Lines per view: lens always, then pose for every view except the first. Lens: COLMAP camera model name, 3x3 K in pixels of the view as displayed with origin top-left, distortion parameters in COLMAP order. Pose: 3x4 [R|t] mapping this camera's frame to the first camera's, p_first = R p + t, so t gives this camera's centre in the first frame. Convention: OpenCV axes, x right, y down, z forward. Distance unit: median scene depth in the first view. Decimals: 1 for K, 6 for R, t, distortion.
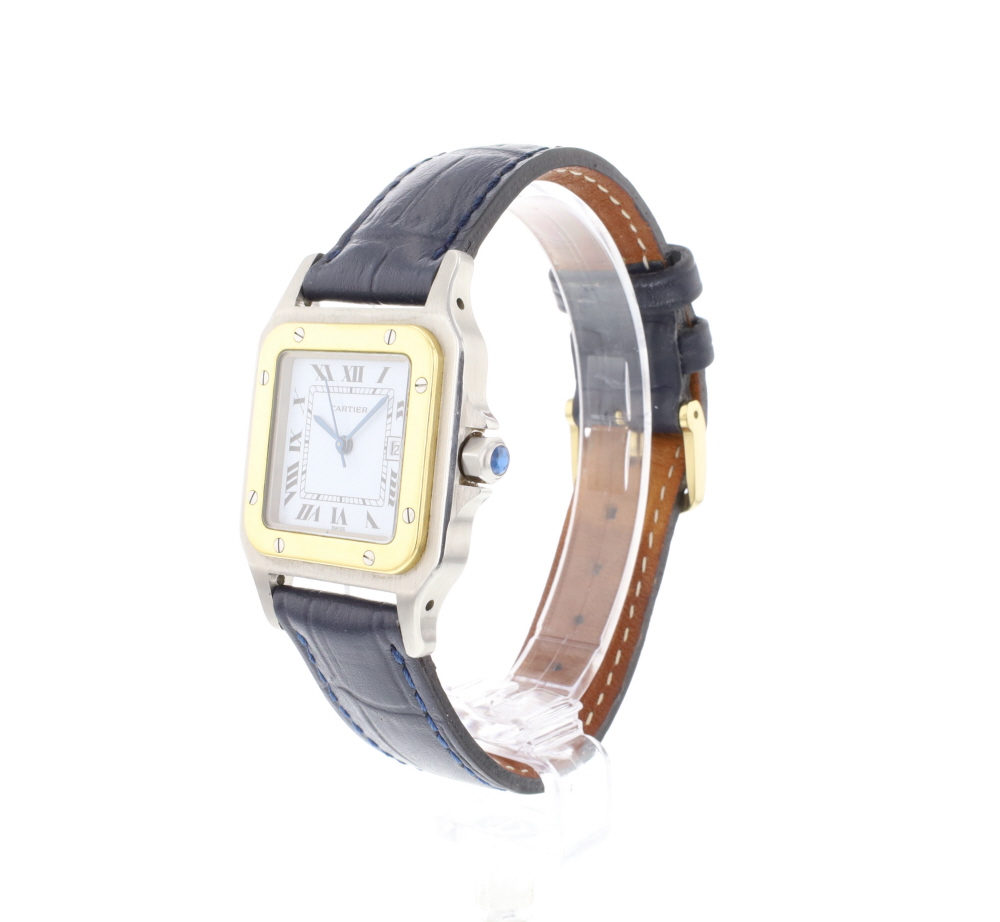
lens RADIAL K [[882.2, 0, 499.8], [0, 882.2, 463.5], [0, 0, 1]] dist [-0.001599, -0.000696]
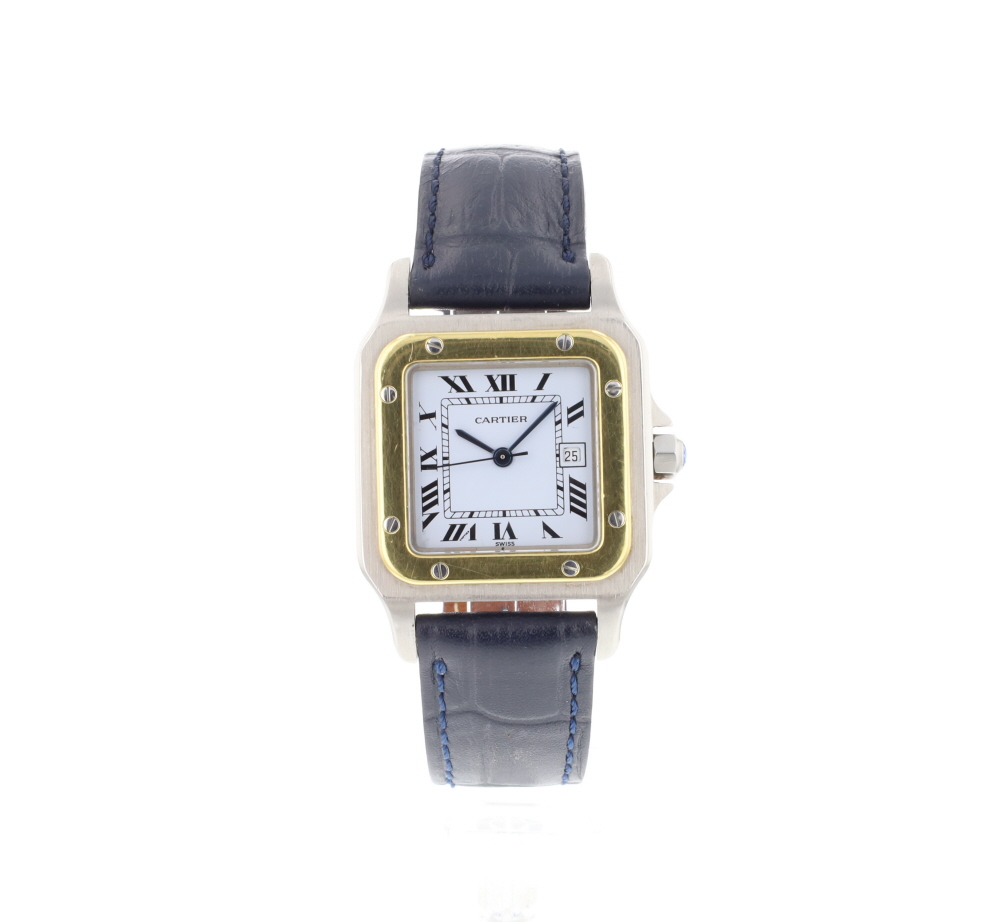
lens RADIAL K [[882.2, 0, 500.0], [0, 882.2, 458.2], [0, 0, 1]] dist [-0.001599, -0.000696]
pose [[0.929720, -0.102694, 0.353658, -0.514165], [0.102316, 0.994555, 0.019820, -0.038701], [-0.353768, 0.017758, 0.935165, 0.098588]]
